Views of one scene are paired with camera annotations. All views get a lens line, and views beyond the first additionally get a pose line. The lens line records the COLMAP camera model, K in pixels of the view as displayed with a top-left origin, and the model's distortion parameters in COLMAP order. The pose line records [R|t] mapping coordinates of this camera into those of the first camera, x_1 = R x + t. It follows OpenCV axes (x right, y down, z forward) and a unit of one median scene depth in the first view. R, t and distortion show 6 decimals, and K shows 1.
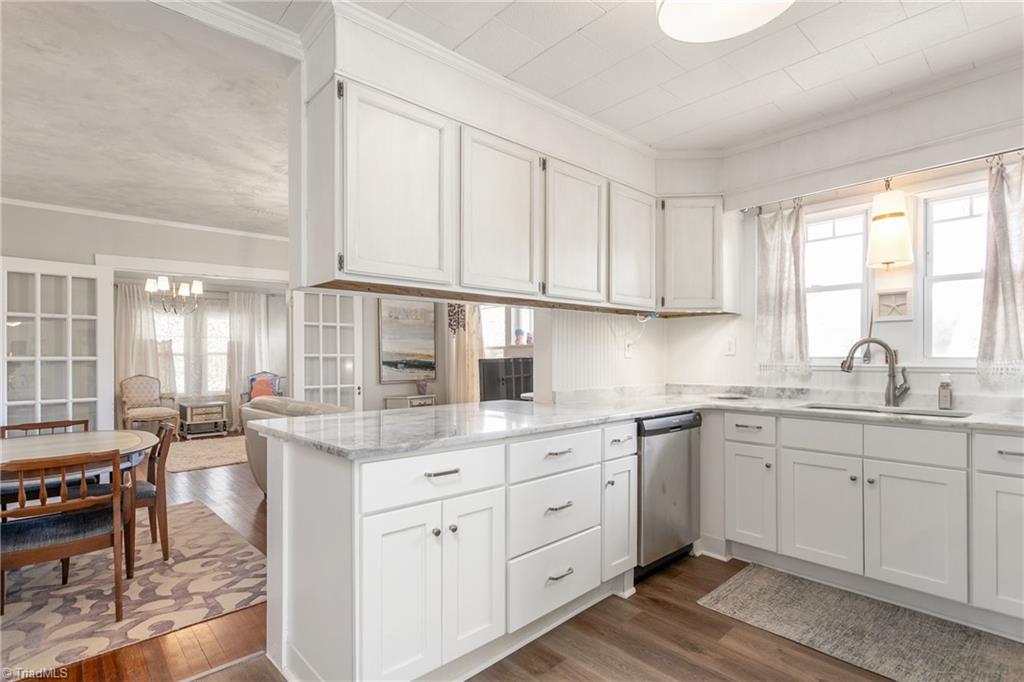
lens RADIAL K [[504.6, 0, 512.0], [0, 504.6, 341.0], [0, 0, 1]] dist [0.002844, 0.000670]
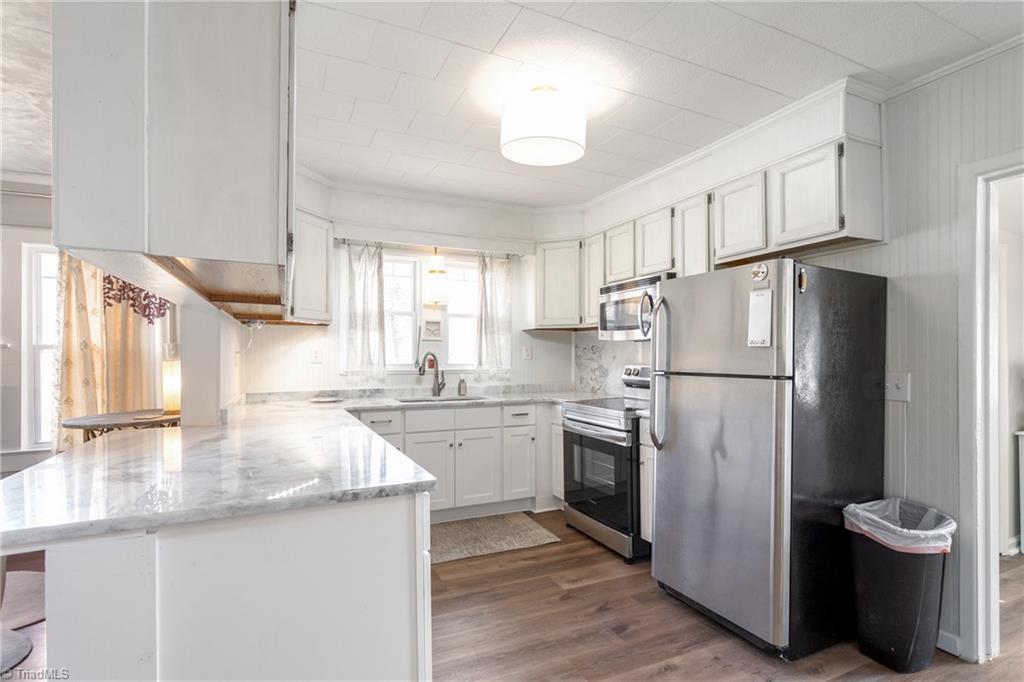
lens RADIAL K [[496.0, 0, 512.0], [0, 496.0, 341.0], [0, 0, 1]] dist [-0.002380, -0.000209]
pose [[0.299746, 0.037765, 0.953271, -0.593746], [-0.026491, 0.999160, -0.031254, 0.003123], [-0.953651, -0.015885, 0.300495, 0.331032]]
